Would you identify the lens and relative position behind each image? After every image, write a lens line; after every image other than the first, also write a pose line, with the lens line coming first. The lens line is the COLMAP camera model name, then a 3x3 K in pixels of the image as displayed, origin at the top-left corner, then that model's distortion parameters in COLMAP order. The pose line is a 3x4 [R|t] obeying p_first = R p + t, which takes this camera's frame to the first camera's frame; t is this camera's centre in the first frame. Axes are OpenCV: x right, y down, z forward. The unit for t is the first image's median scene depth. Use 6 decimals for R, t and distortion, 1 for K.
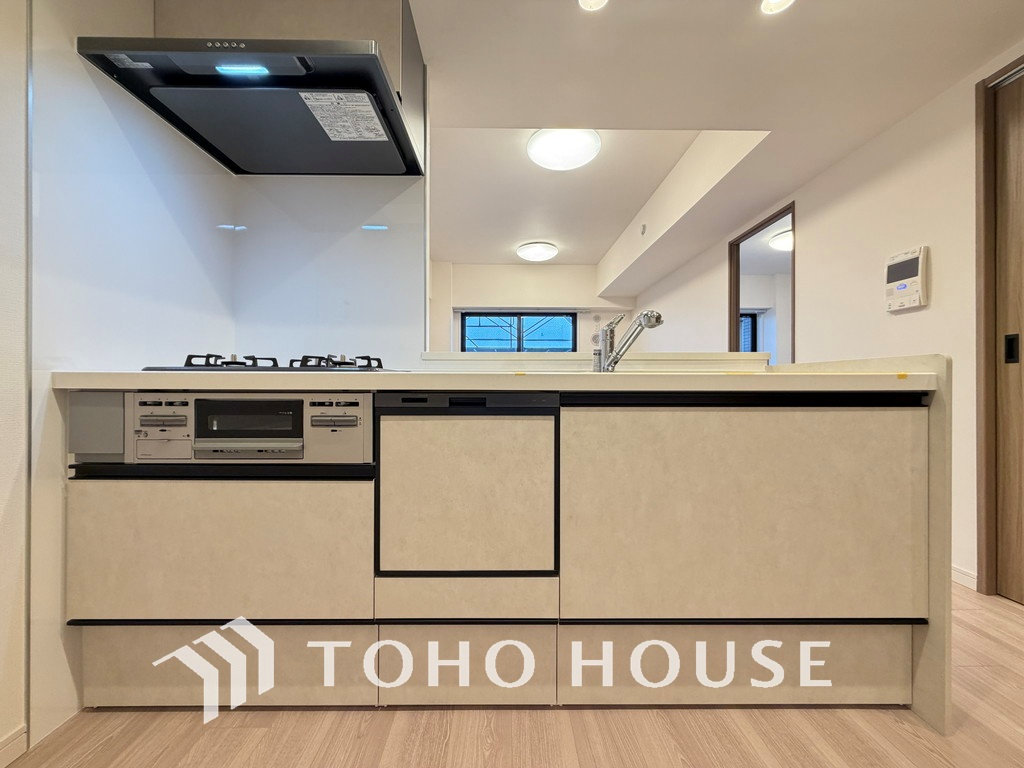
lens RADIAL K [[409.2, 0, 509.3], [0, 409.2, 383.3], [0, 0, 1]] dist [0.000695, 0.000028]
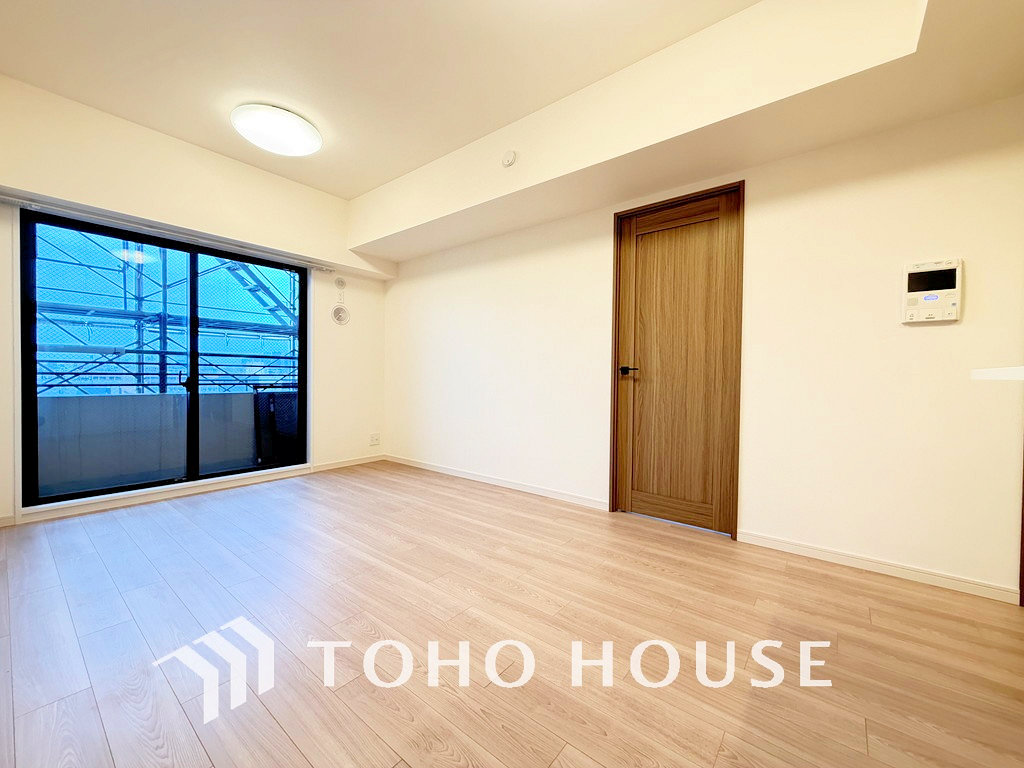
lens RADIAL K [[409.2, 0, 509.3], [0, 409.2, 383.3], [0, 0, 1]] dist [0.000695, 0.000028]
pose [[0.636396, -0.011106, 0.771283, -0.756337], [-0.012156, 0.999628, 0.024423, -0.096762], [-0.771267, -0.024918, 0.636024, 2.225932]]
